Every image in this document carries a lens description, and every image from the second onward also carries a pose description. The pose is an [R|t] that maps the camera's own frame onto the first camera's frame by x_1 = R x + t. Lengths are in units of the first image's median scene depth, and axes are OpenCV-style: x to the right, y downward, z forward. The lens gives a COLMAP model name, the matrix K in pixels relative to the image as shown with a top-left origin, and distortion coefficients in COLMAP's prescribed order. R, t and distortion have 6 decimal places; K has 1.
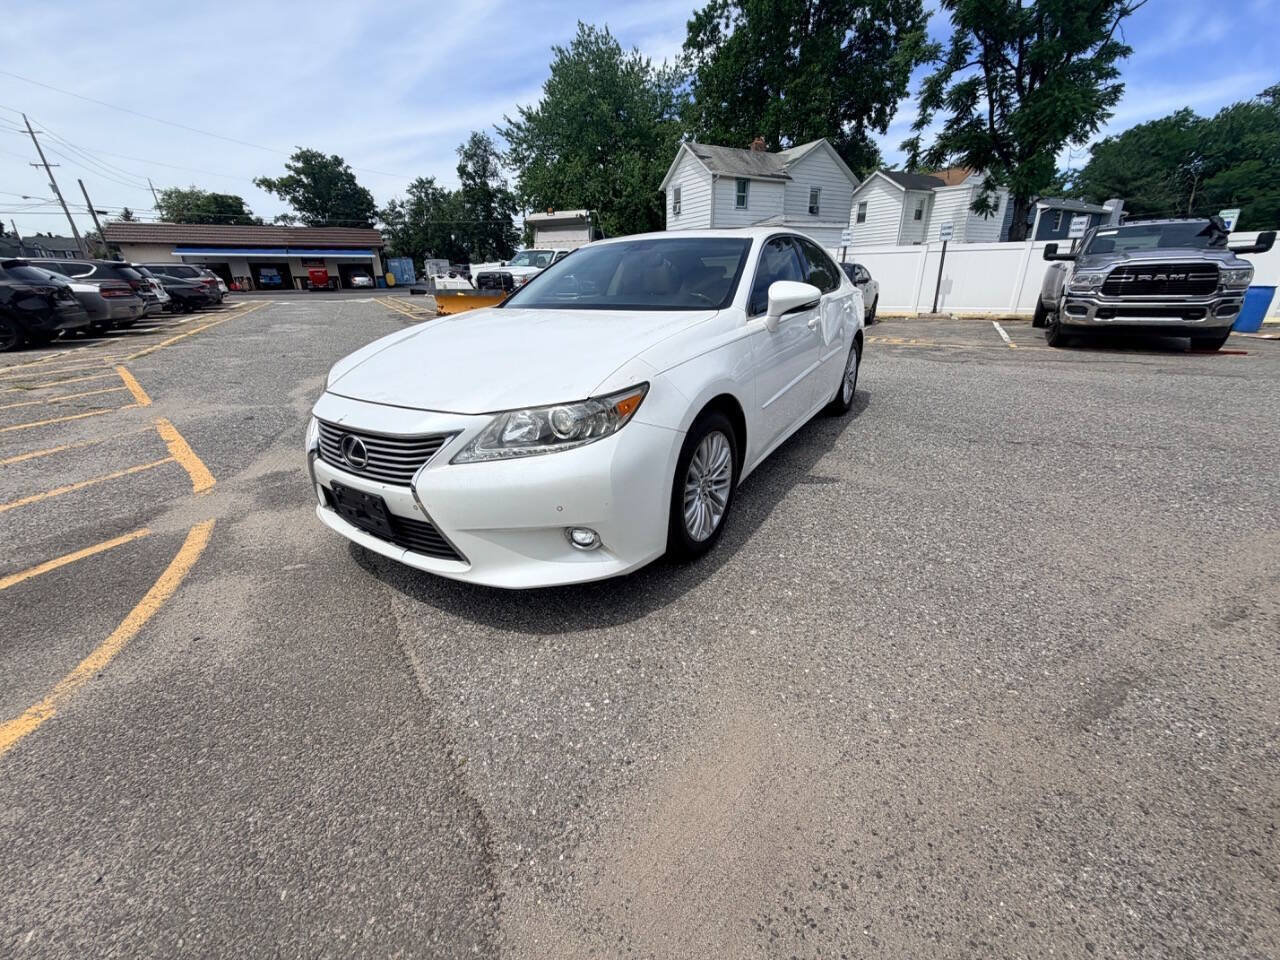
lens RADIAL K [[507.1, 0, 637.7], [0, 507.1, 481.3], [0, 0, 1]] dist [-0.000552, -0.000160]
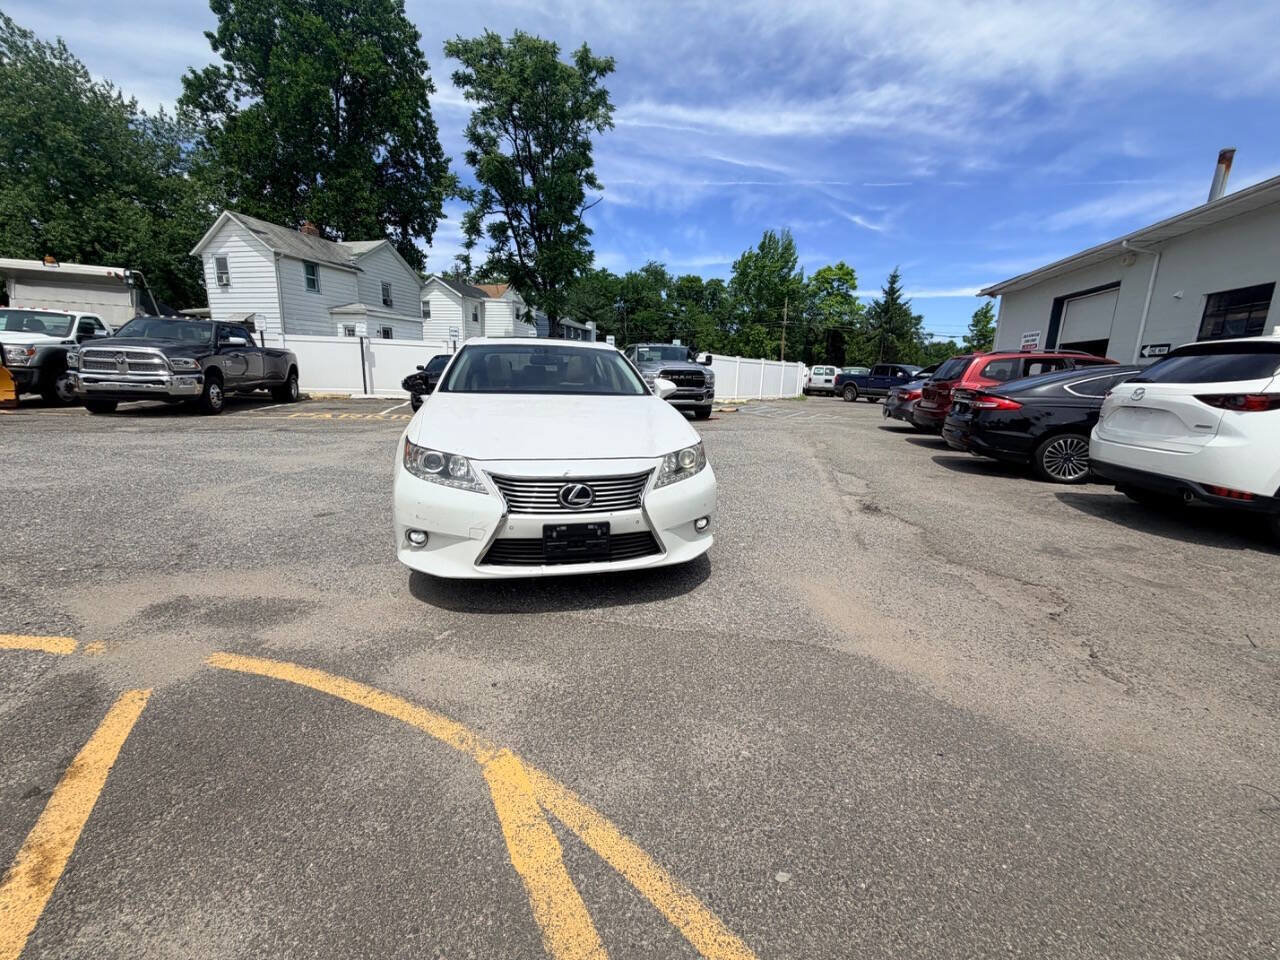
lens RADIAL K [[508.8, 0, 635.5], [0, 508.8, 480.7], [0, 0, 1]] dist [0.000537, 0.000008]
pose [[0.687494, -0.117979, 0.716542, -0.100497], [0.229297, 0.971503, -0.060043, 0.001413], [-0.689039, 0.205580, 0.694955, -0.004429]]
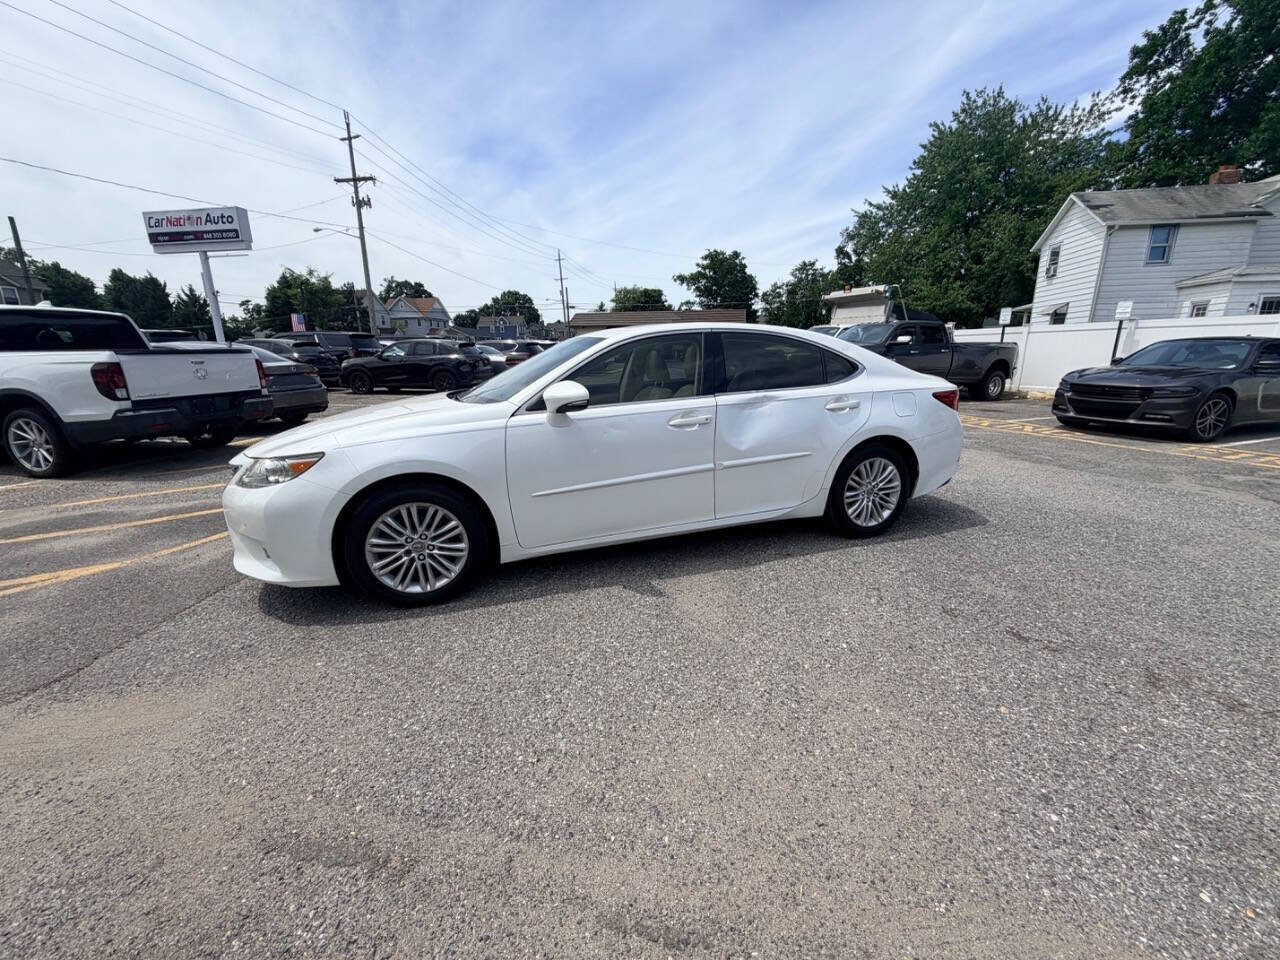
lens RADIAL K [[509.1, 0, 638.3], [0, 509.1, 480.2], [0, 0, 1]] dist [0.000350, 0.000151]
pose [[0.780770, 0.158227, -0.604452, 0.107344], [-0.234532, 0.970883, -0.048797, -0.017879], [0.579131, 0.179862, 0.795146, 0.028590]]
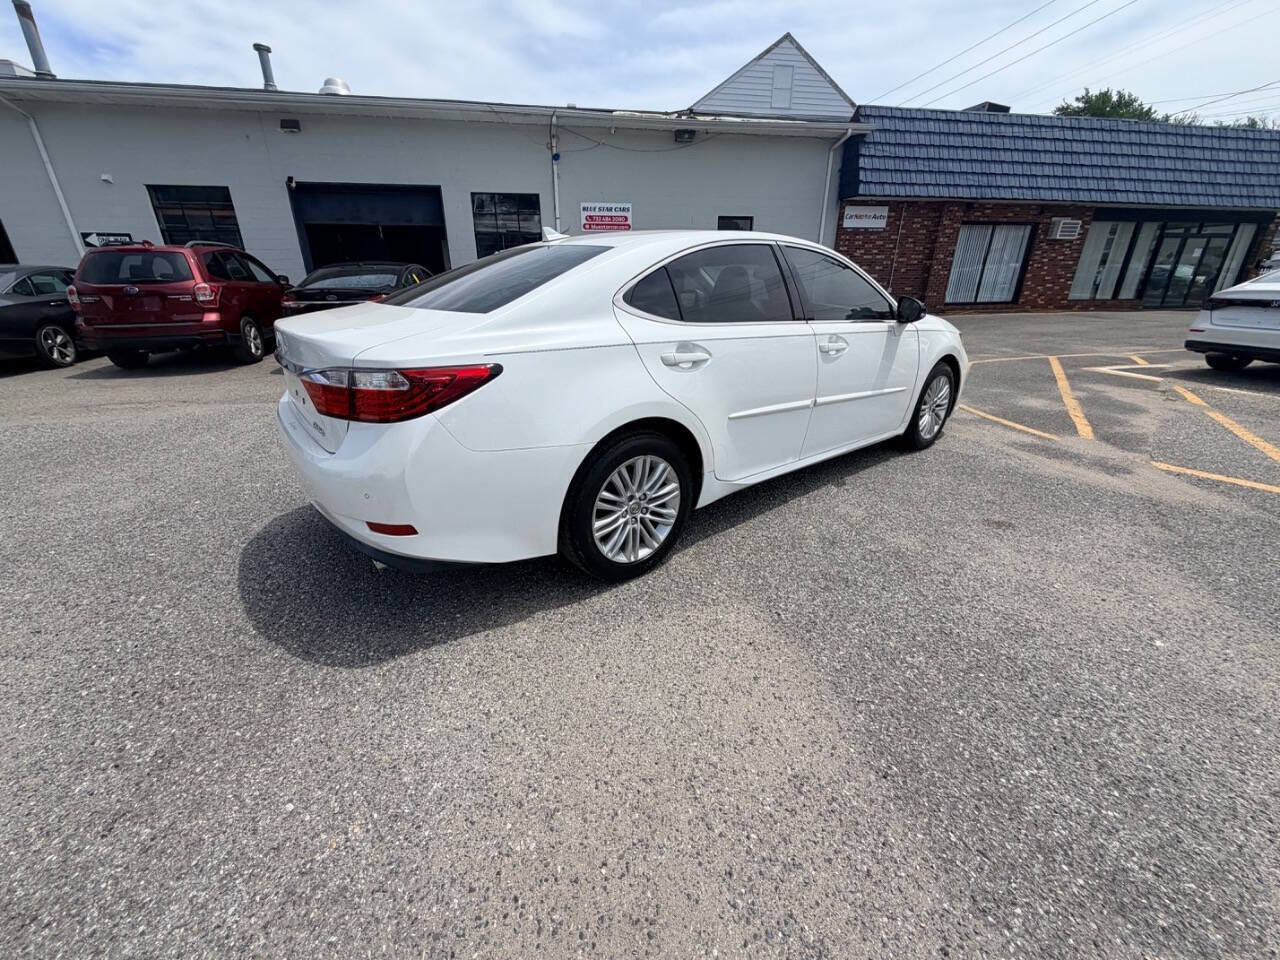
lens RADIAL K [[507.1, 0, 637.7], [0, 507.1, 481.3], [0, 0, 1]] dist [-0.000552, -0.000160]
pose [[-0.948485, -0.100864, 0.300338, -0.012263], [0.134323, 0.730533, 0.669536, -0.110451], [-0.286939, 0.675387, -0.679351, 0.268507]]
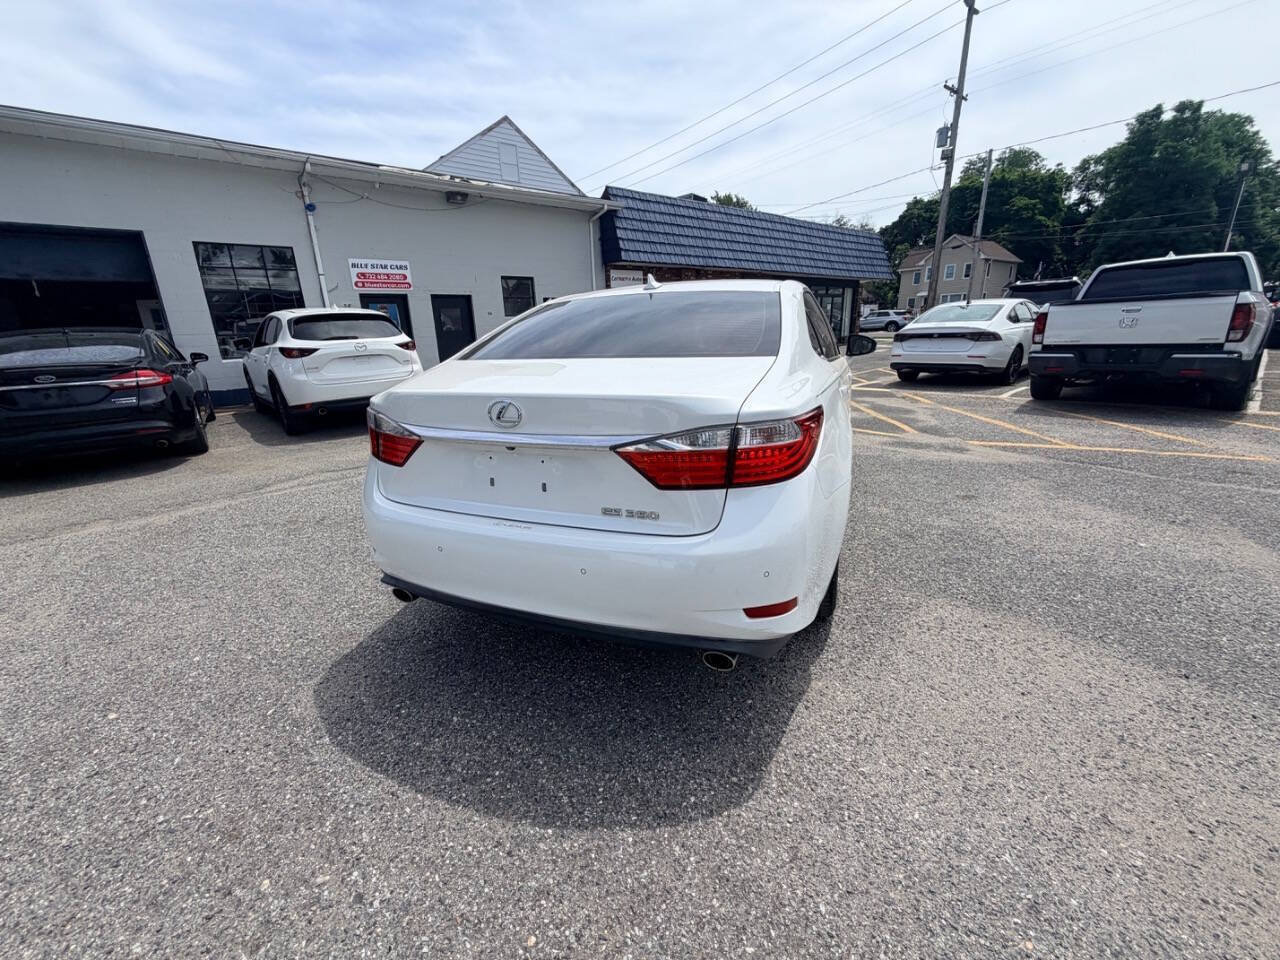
lens RADIAL K [[507.1, 0, 637.7], [0, 507.1, 481.3], [0, 0, 1]] dist [-0.000552, -0.000160]
pose [[-0.981219, 0.103120, -0.163022, 0.060518], [-0.020396, 0.784918, 0.619264, -0.111018], [0.191818, 0.610959, -0.768073, 0.268264]]
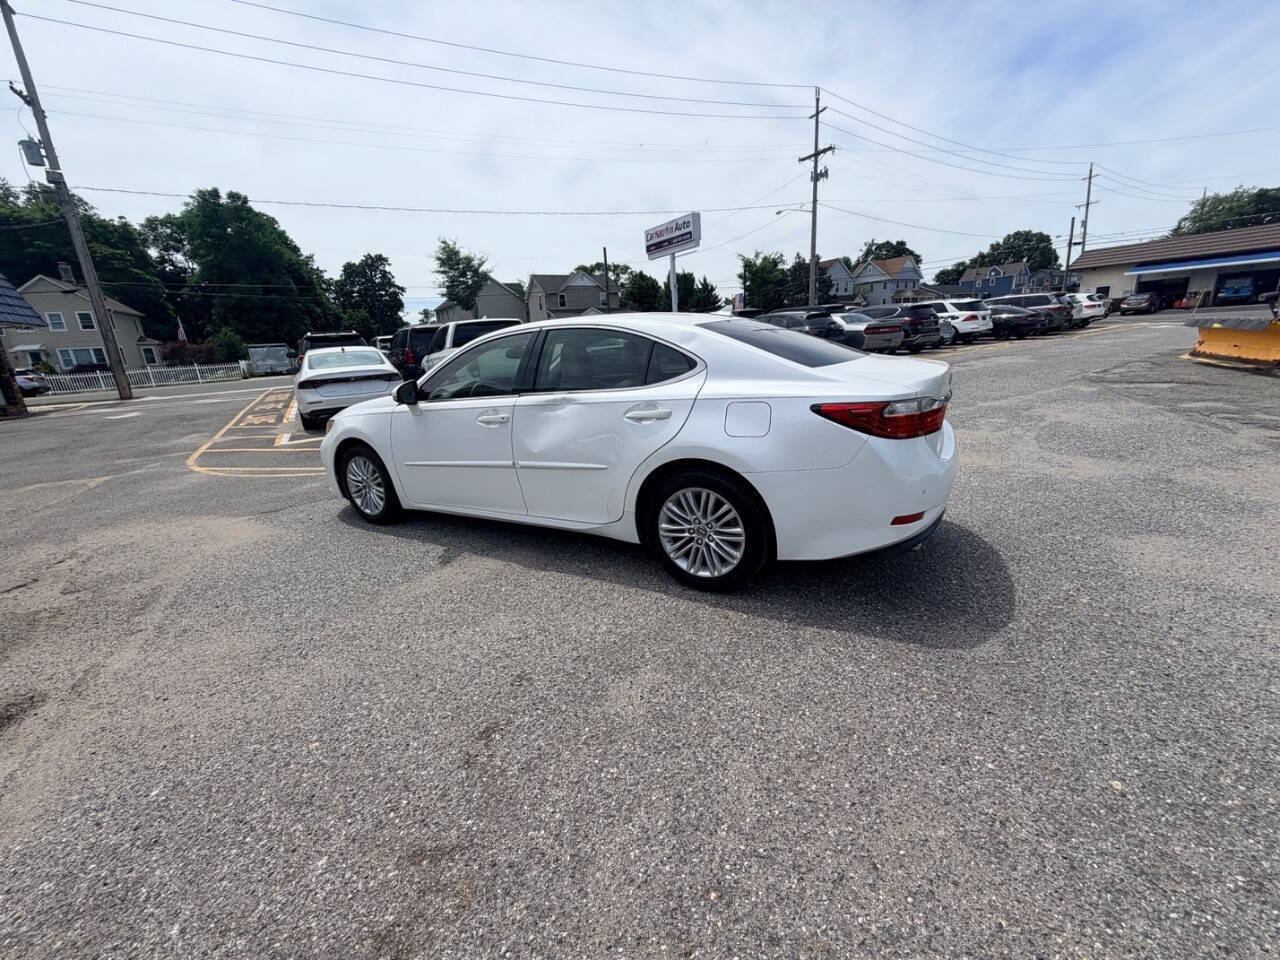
lens RADIAL K [[508.8, 0, 635.5], [0, 508.8, 480.7], [0, 0, 1]] dist [0.000537, 0.000008]
pose [[0.035443, 0.283552, -0.958302, 0.169956], [-0.310162, 0.914675, 0.259172, -0.069078], [0.950023, 0.288043, 0.120366, 0.148728]]
